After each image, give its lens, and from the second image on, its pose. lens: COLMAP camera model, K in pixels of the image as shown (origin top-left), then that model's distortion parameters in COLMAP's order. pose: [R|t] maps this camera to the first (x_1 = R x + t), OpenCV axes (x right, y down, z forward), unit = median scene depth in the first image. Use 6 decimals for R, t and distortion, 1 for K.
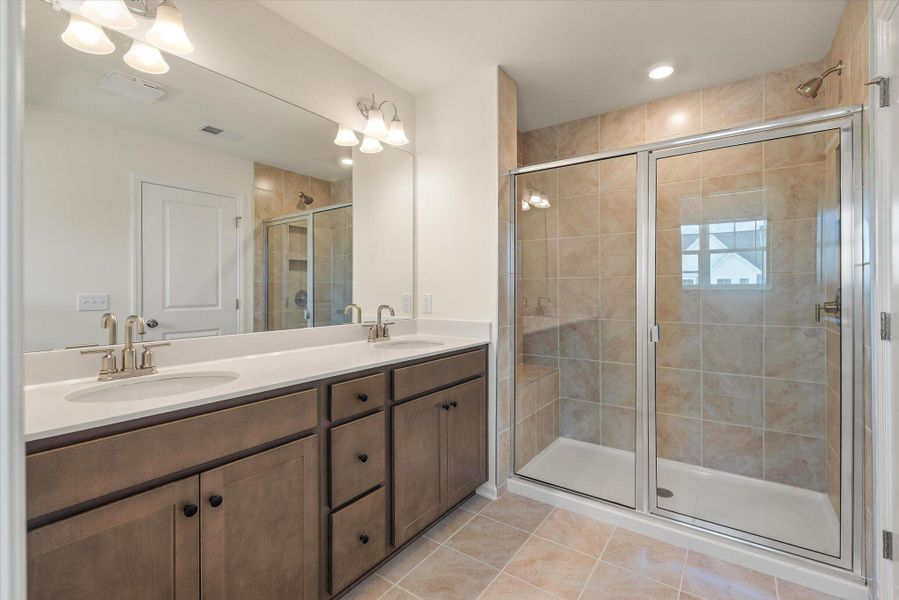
lens RADIAL K [[398.9, 0, 449.5], [0, 398.9, 295.1], [0, 0, 1]] dist [0.000632, -0.000281]
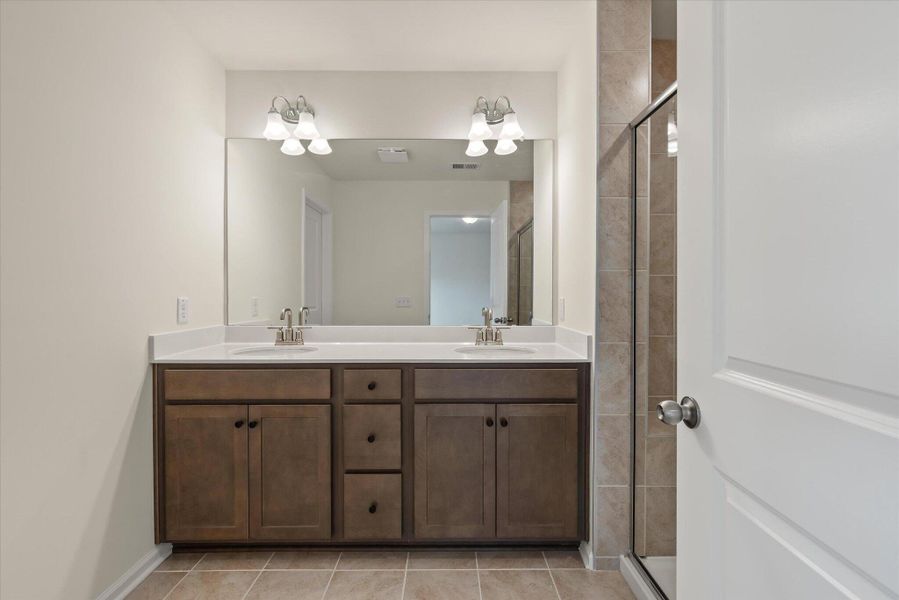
lens RADIAL K [[398.9, 0, 448.6], [0, 398.9, 296.1], [0, 0, 1]] dist [0.000632, -0.000281]
pose [[0.580978, 0.004733, -0.813906, 0.764124], [-0.007403, 0.999972, 0.000531, -0.006878], [0.813886, 0.005716, 0.580997, 0.451024]]
